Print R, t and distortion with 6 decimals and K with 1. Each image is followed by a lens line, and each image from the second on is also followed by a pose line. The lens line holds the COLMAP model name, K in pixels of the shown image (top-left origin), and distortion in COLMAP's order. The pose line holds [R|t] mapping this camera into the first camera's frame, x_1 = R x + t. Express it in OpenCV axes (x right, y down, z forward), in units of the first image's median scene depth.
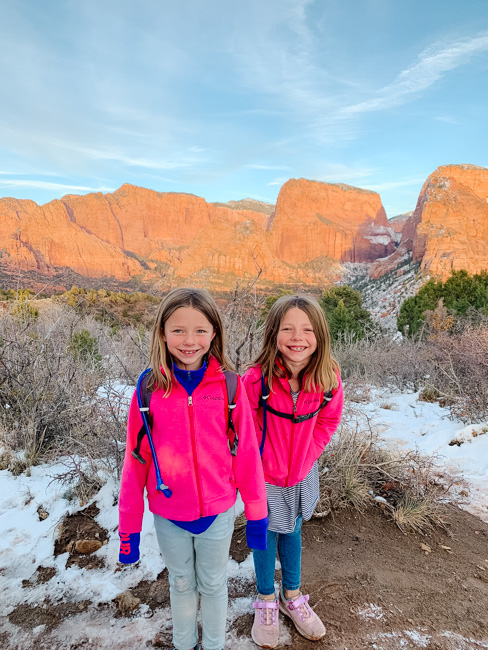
lens RADIAL K [[496.0, 0, 244.0], [0, 496.0, 325.0], [0, 0, 1]] dist [0.067986, -0.099171]
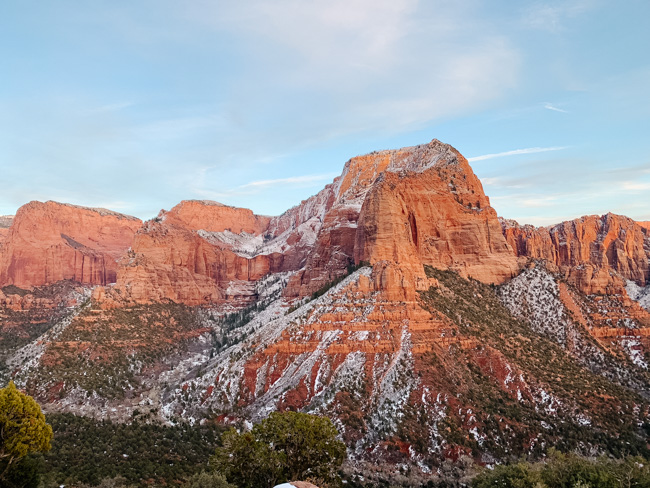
lens RADIAL K [[496.0, 0, 316.2], [0, 496.0, 240.9], [0, 0, 1]] dist [0.067986, -0.099171]
pose [[0.891979, 0.035268, 0.450699, 0.144808], [0.056885, 0.980272, -0.189288, 0.001252], [-0.448483, 0.194479, 0.872377, -0.090024]]
